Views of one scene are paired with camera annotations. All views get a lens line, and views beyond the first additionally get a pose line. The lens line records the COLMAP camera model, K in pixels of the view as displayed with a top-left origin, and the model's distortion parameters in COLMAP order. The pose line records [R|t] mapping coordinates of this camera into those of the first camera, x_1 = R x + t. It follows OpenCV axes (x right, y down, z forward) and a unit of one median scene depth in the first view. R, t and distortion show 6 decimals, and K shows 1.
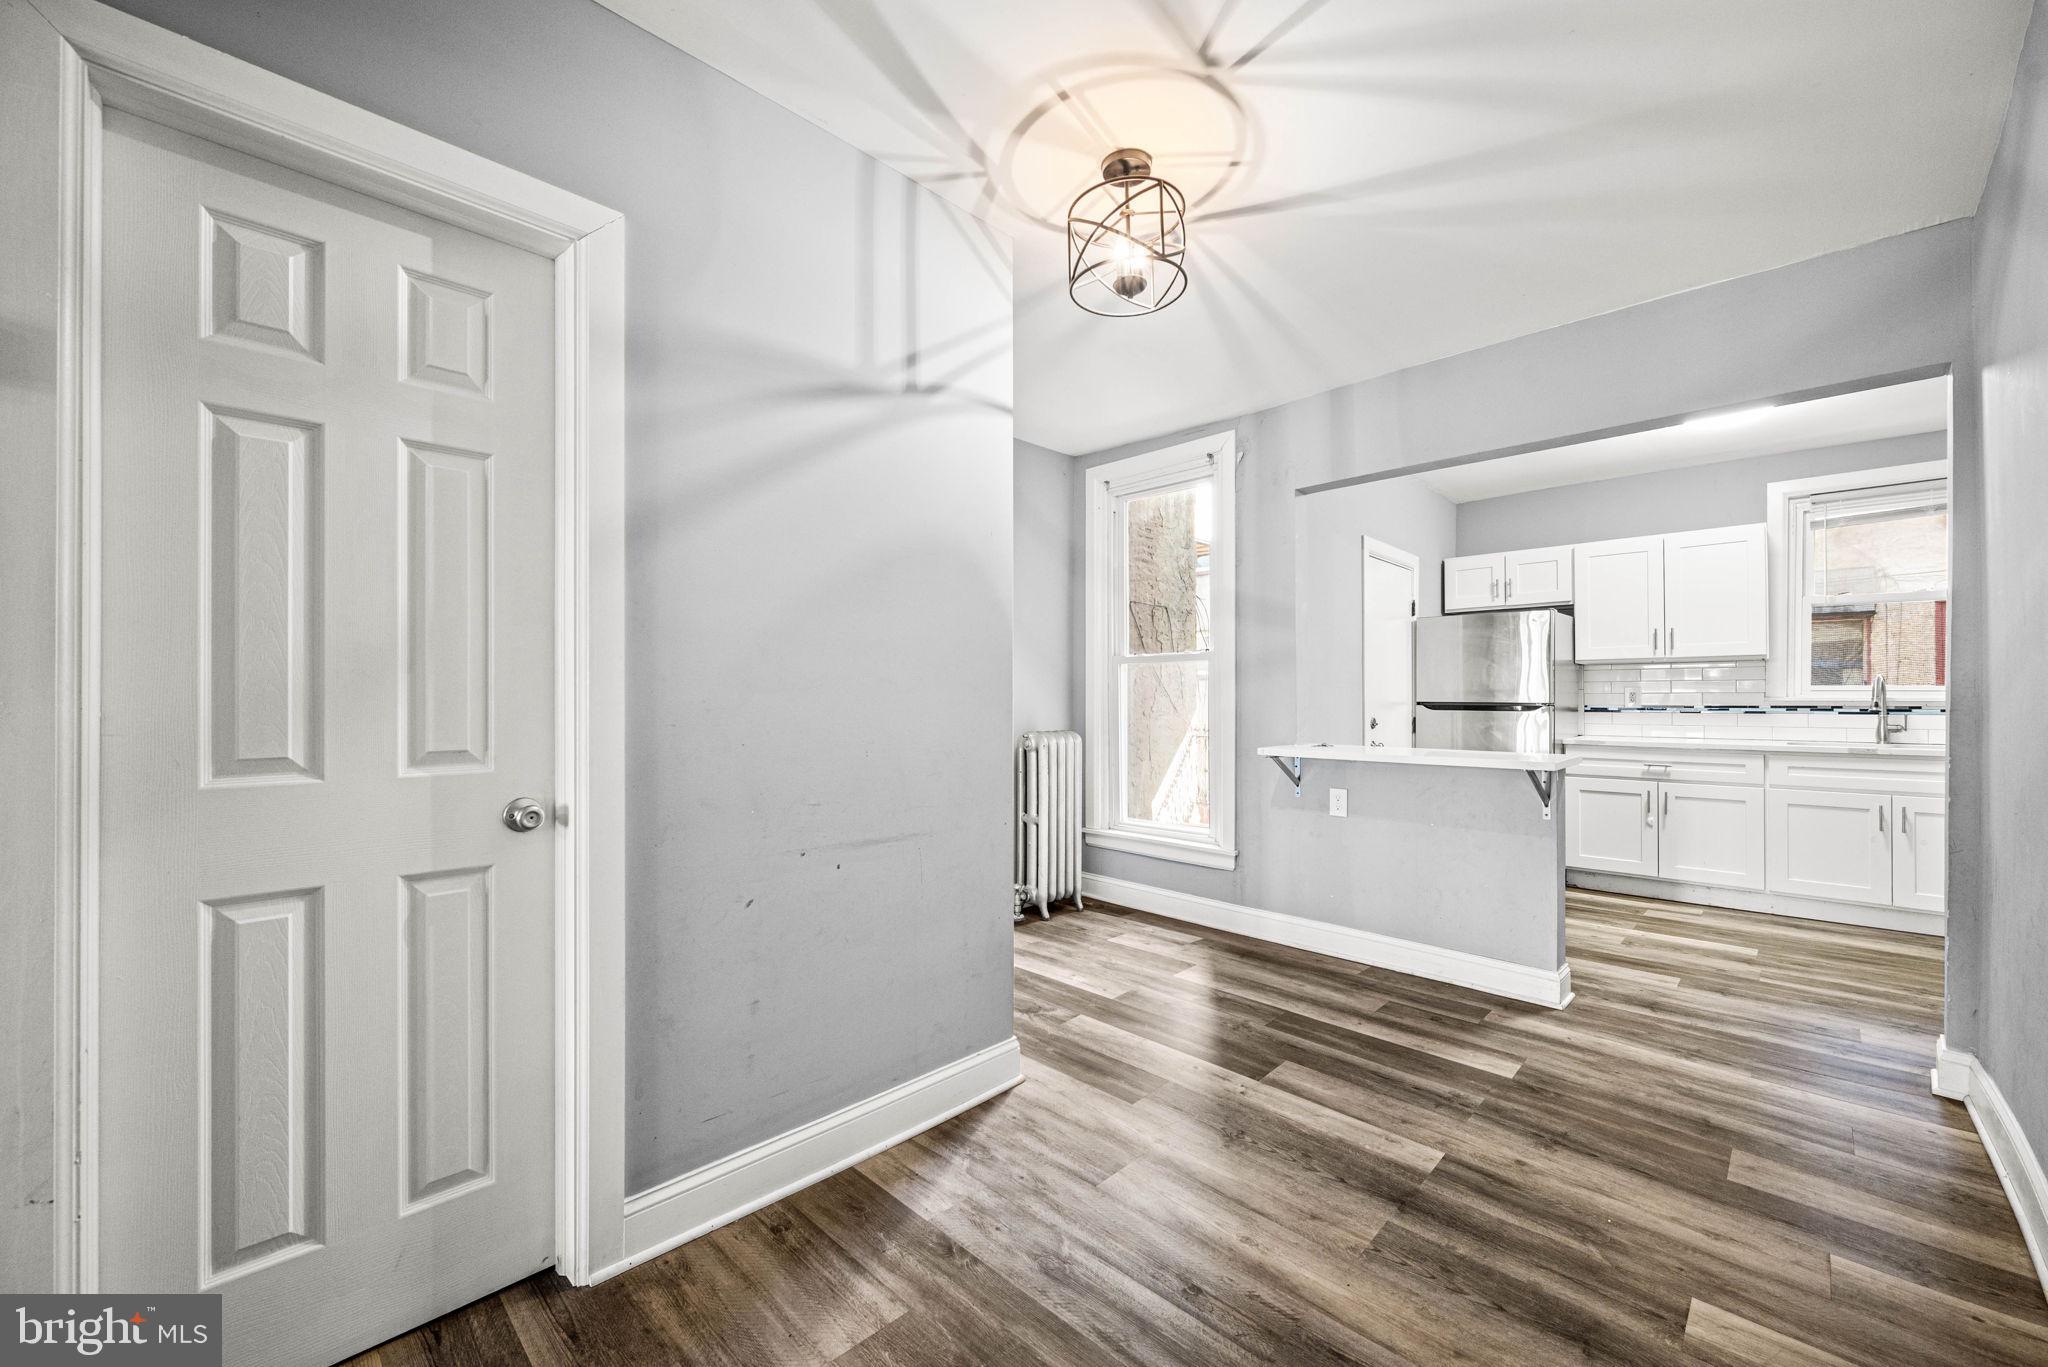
lens RADIAL K [[808.6, 0, 1034.2], [0, 808.6, 688.2], [0, 0, 1]] dist [0.001596, -0.000685]
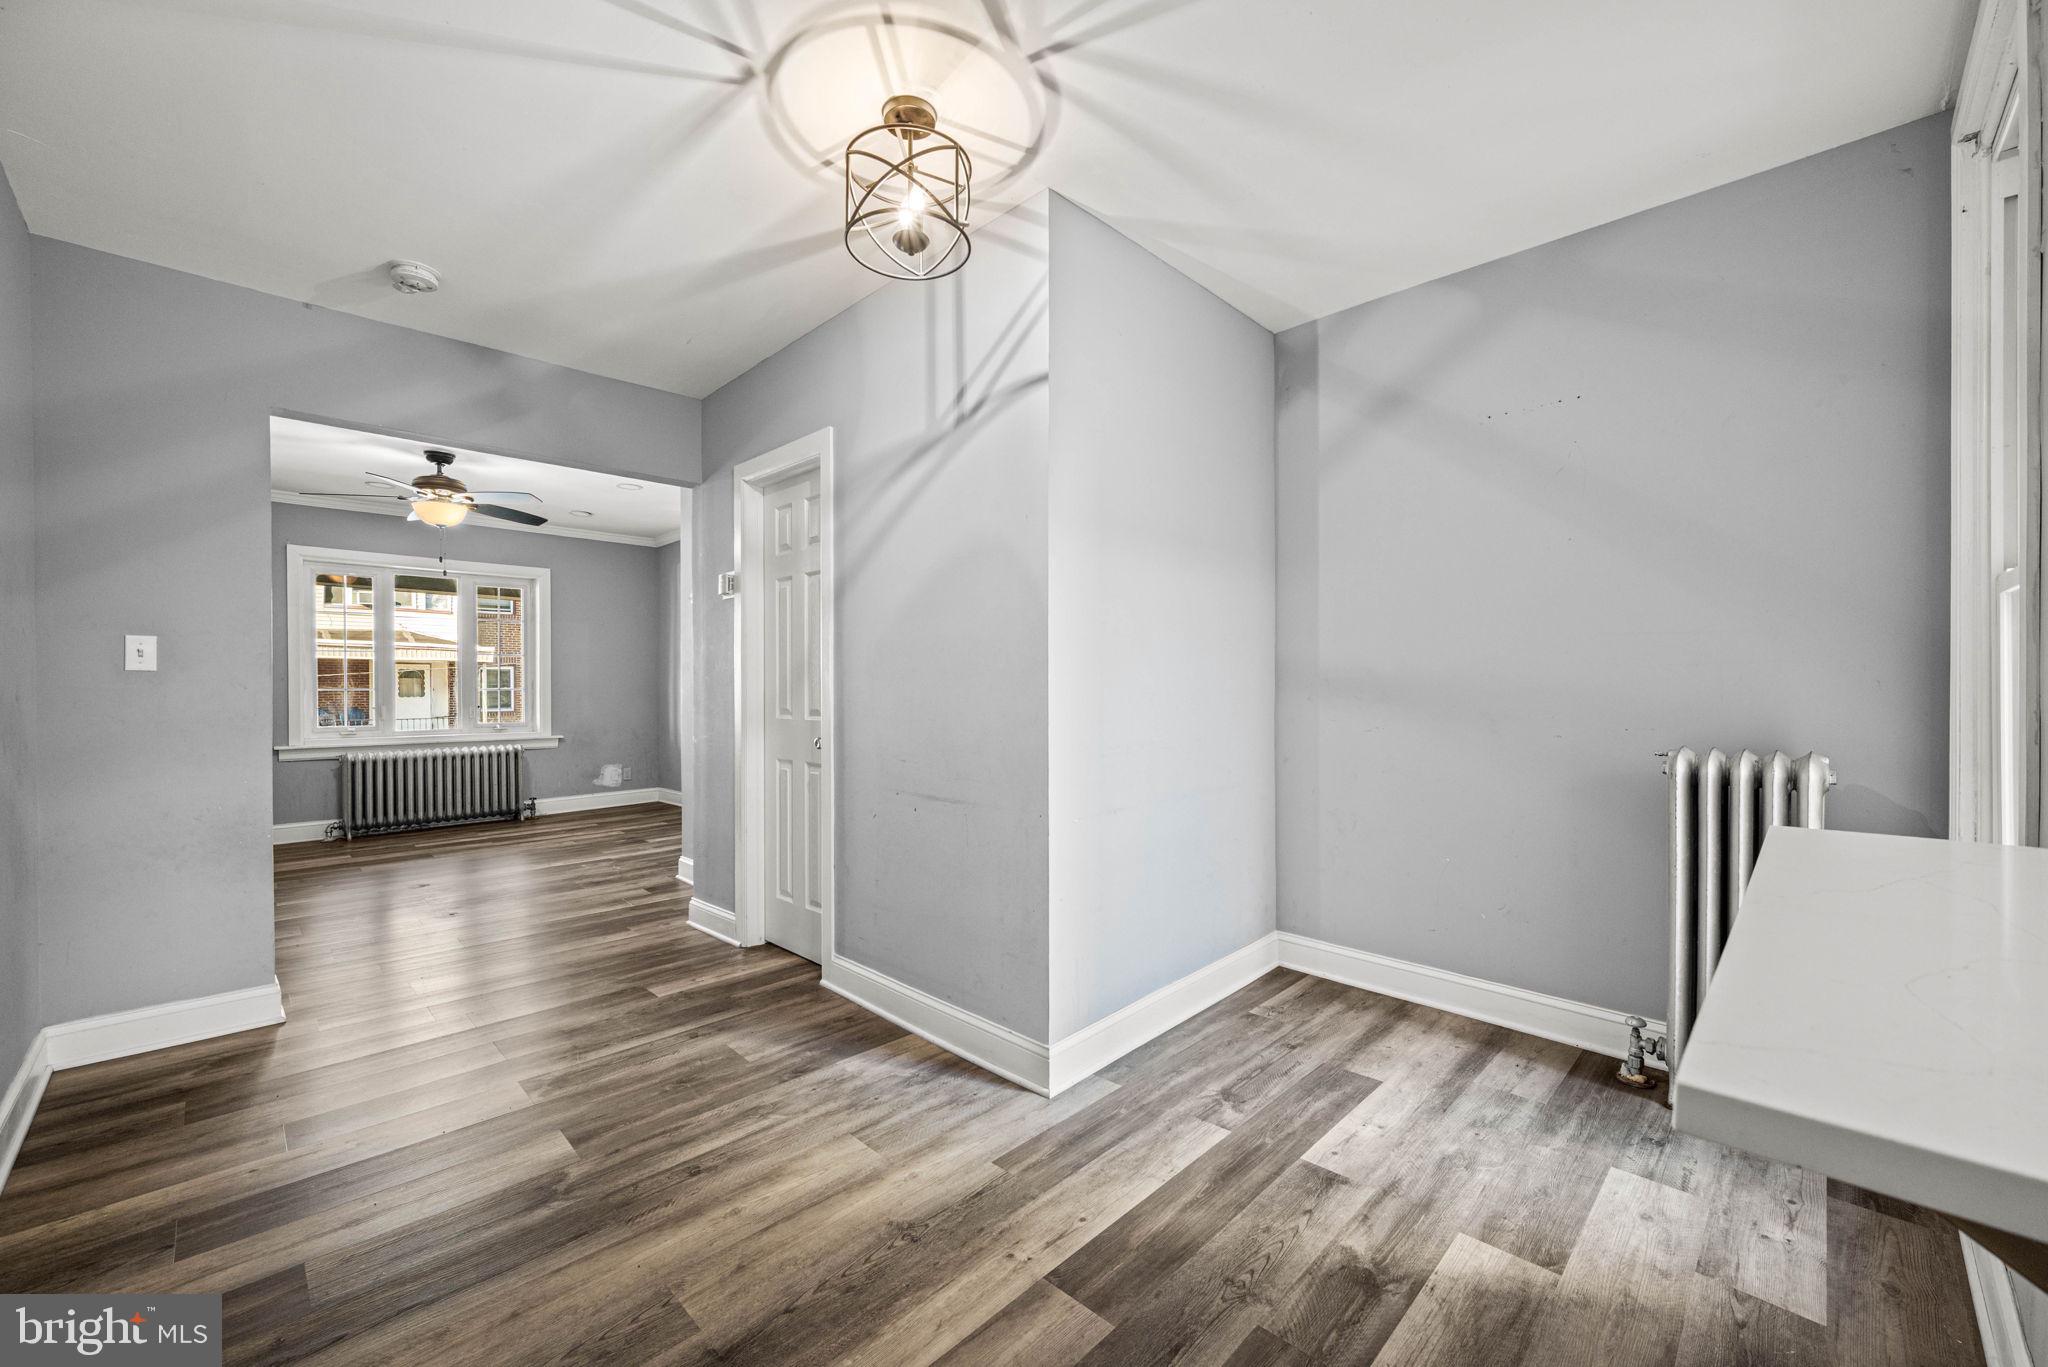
lens RADIAL K [[808.6, 0, 1011.1], [0, 808.6, 684.6], [0, 0, 1]] dist [0.001596, -0.000685]
pose [[-0.027711, -0.003560, -0.999610, 1.135889], [0.016540, 0.999855, -0.004019, 0.020562], [0.999479, -0.016645, -0.027648, 1.232248]]
